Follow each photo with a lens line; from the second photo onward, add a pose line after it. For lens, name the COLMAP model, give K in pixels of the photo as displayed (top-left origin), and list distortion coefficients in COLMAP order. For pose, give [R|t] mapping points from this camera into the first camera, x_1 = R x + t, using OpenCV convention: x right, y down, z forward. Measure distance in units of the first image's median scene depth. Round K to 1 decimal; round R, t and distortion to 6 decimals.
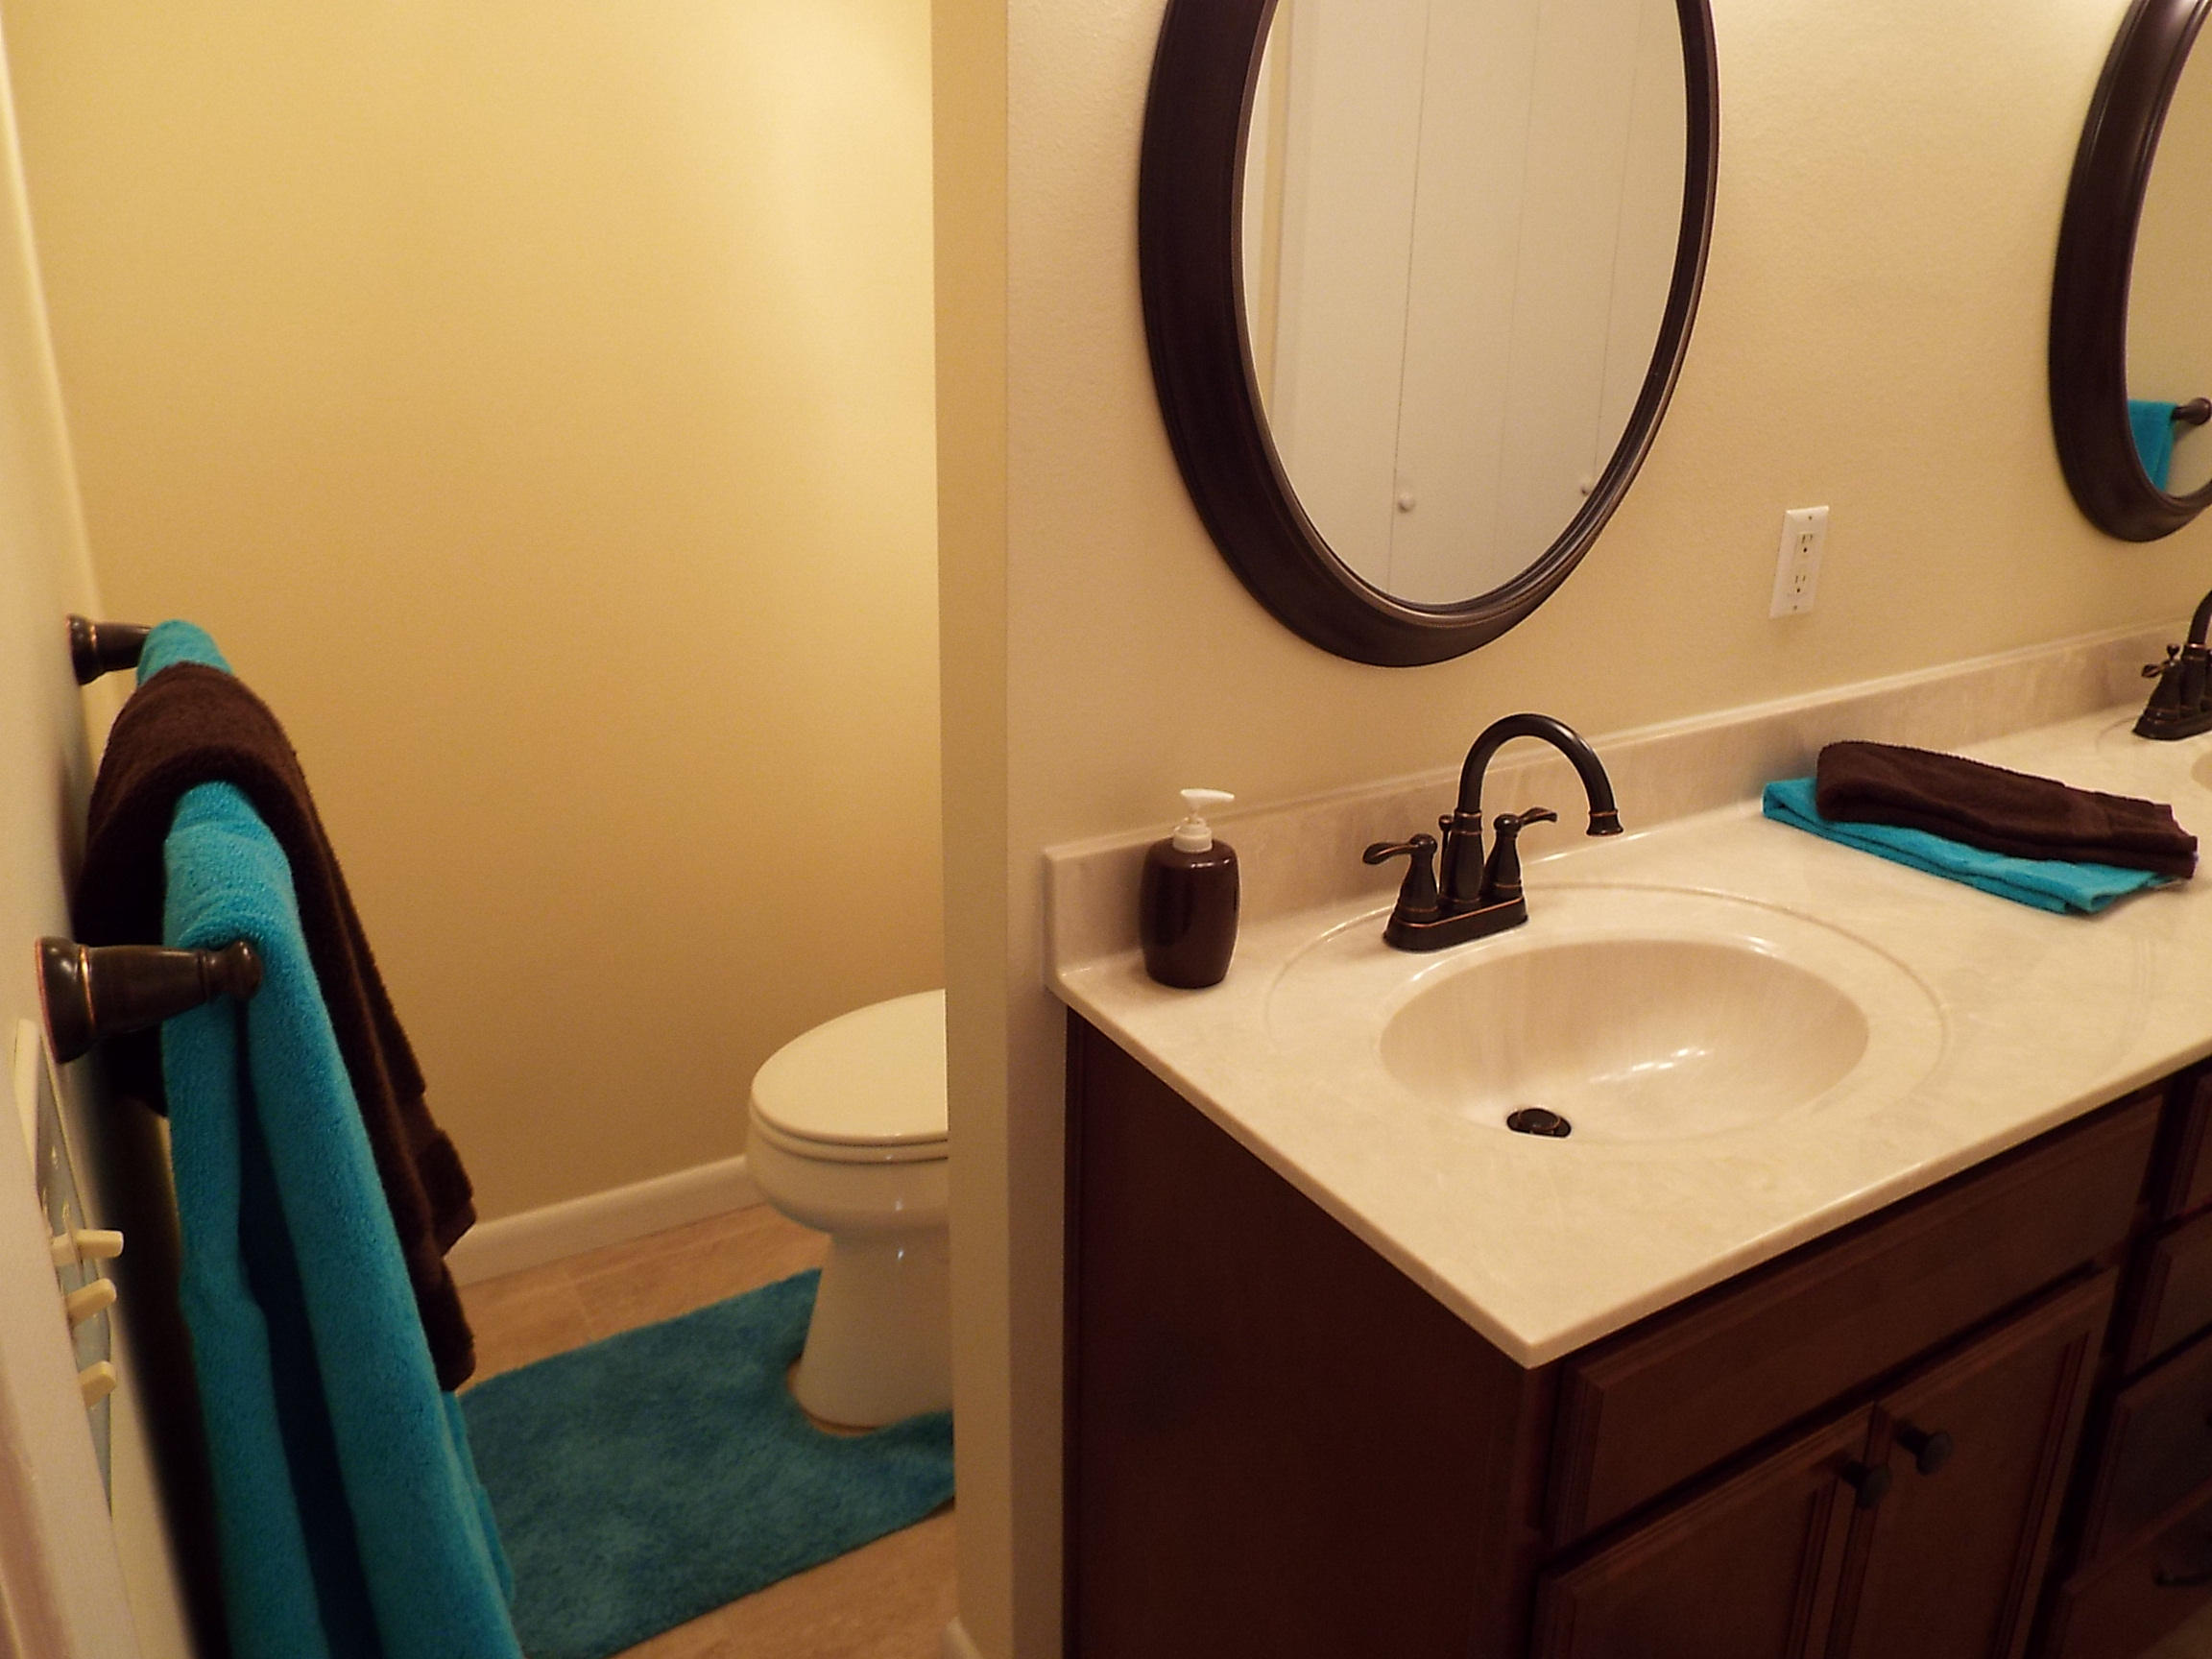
lens RADIAL K [[1601.1, 0, 1104.2], [0, 1601.1, 815.2], [0, 0, 1]] dist [-0.035599, 0.038488]
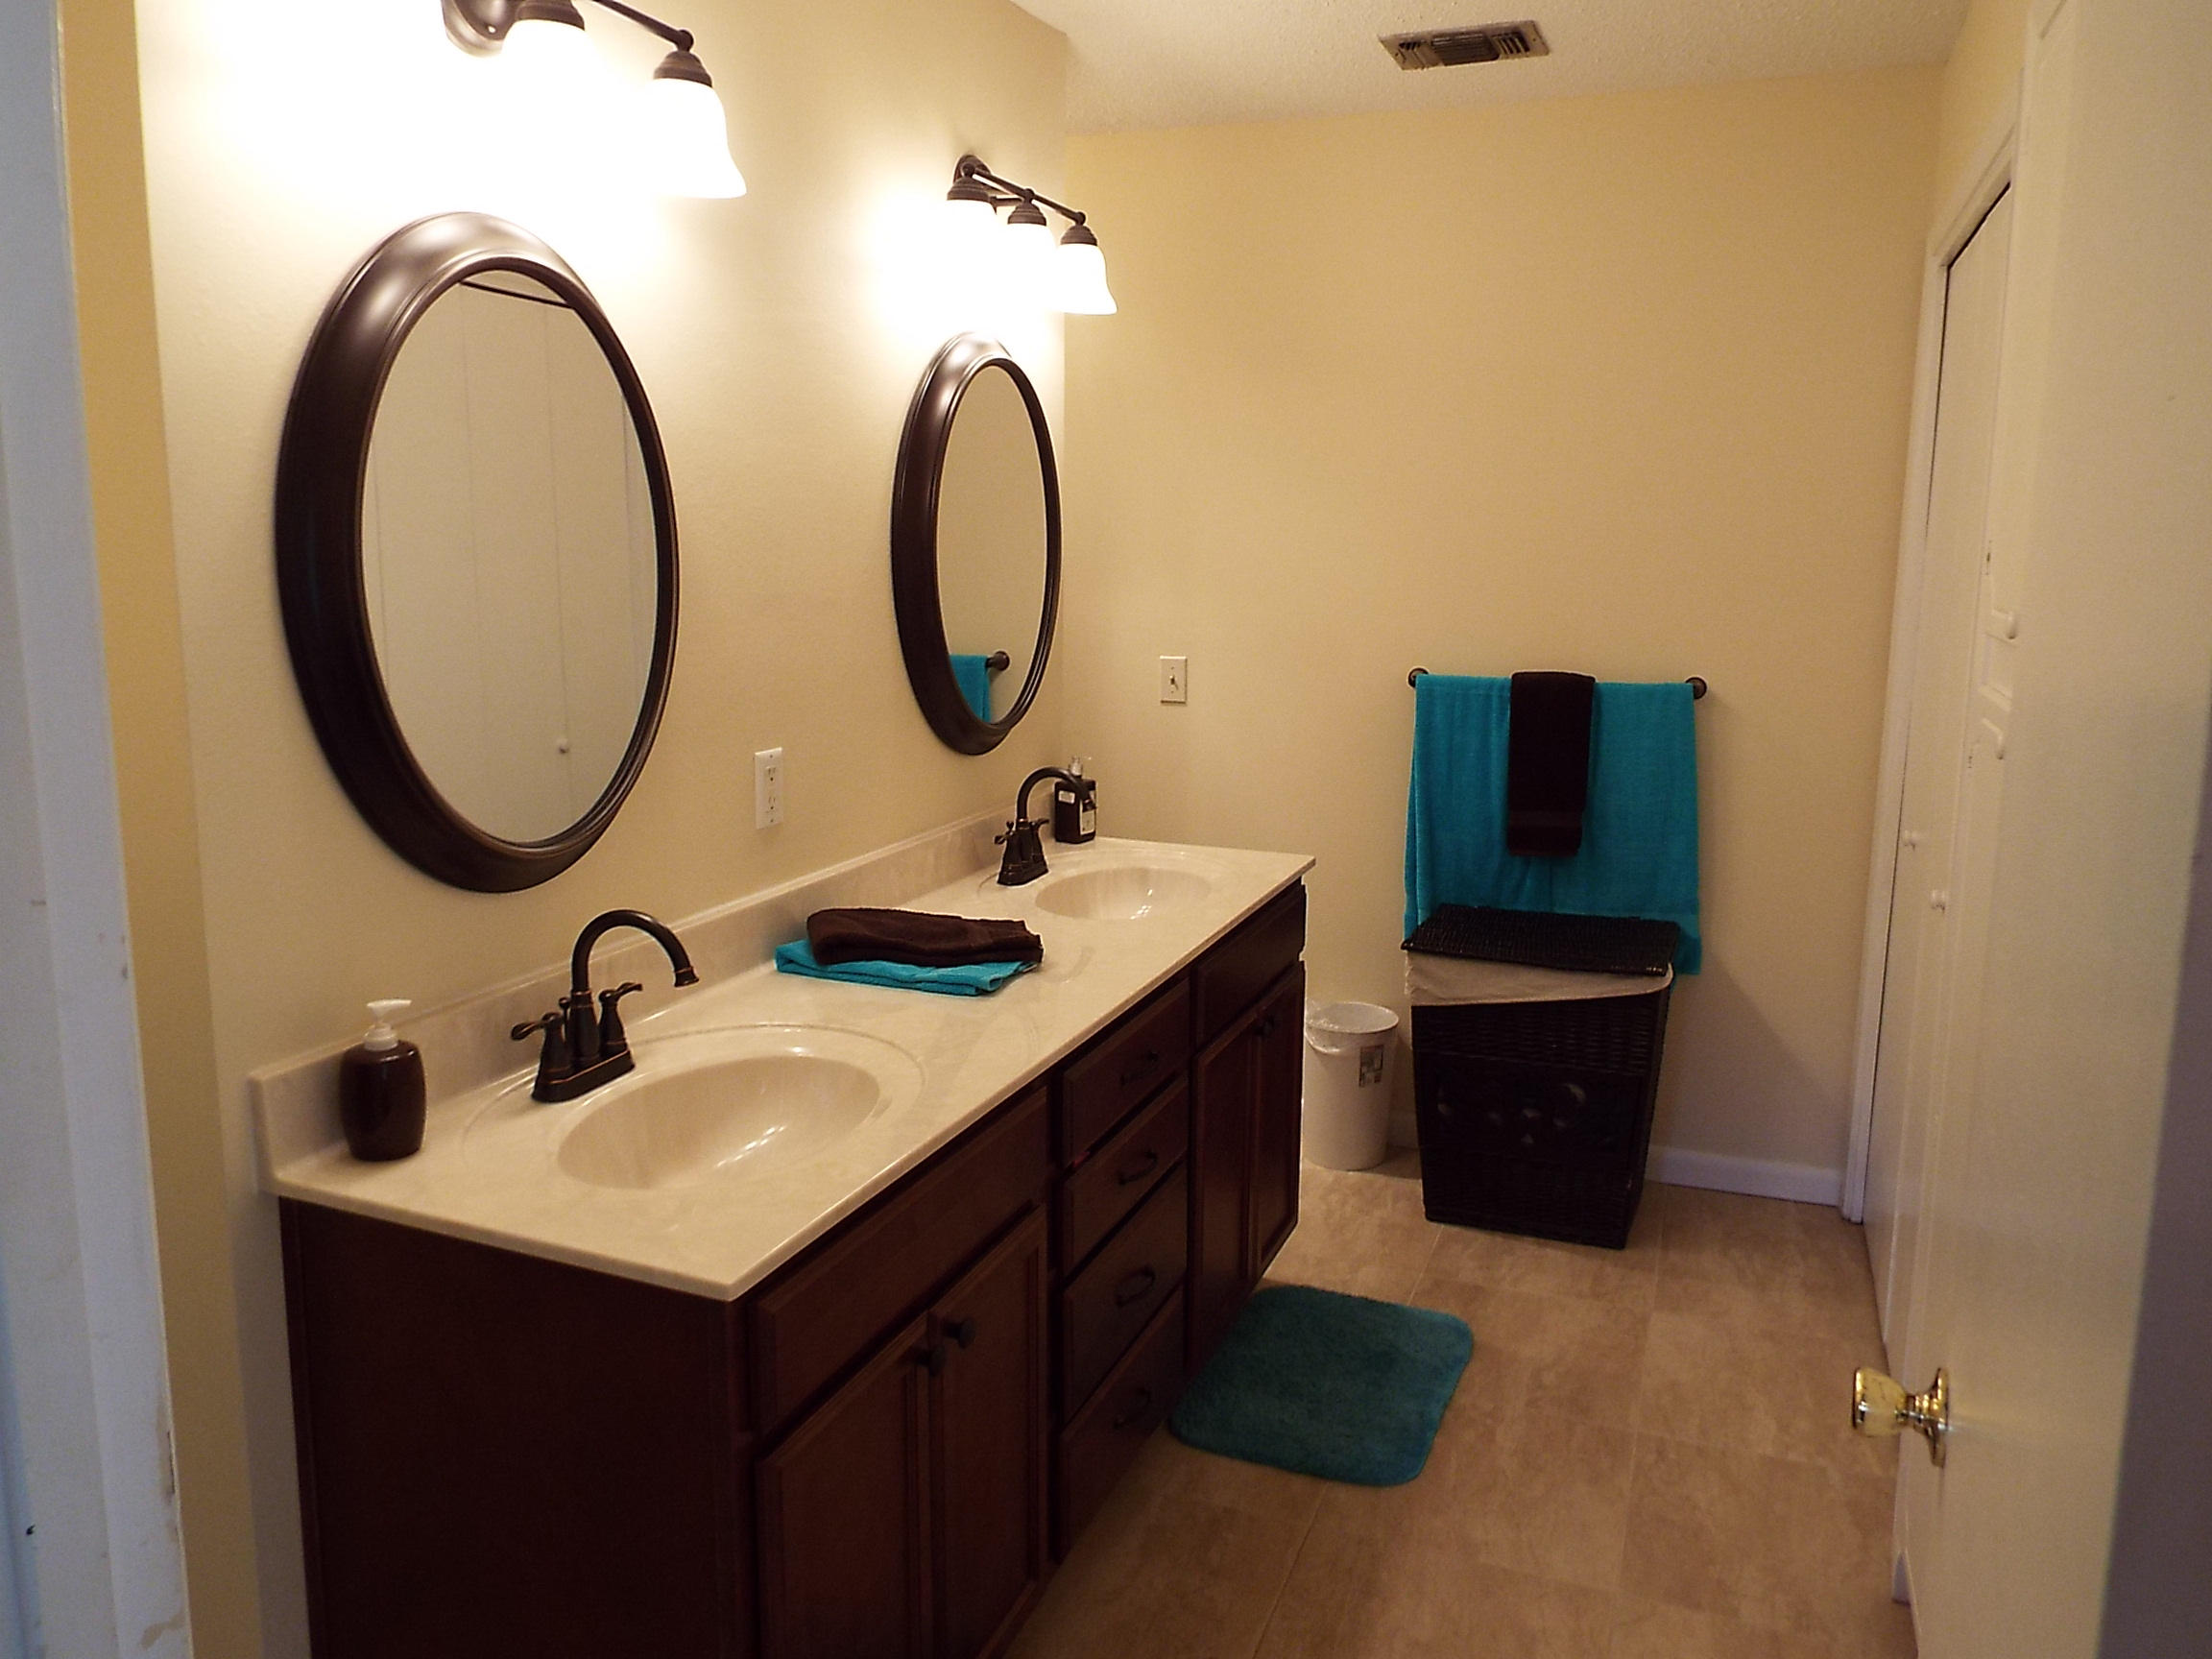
lens RADIAL K [[1601.1, 0, 1104.2], [0, 1601.1, 828.6], [0, 0, 1]] dist [-0.035599, 0.038488]
pose [[0.797261, -0.105888, 0.594275, -0.203380], [0.193787, 0.977281, -0.085845, 0.064572], [-0.571684, 0.183604, 0.799667, -0.344146]]
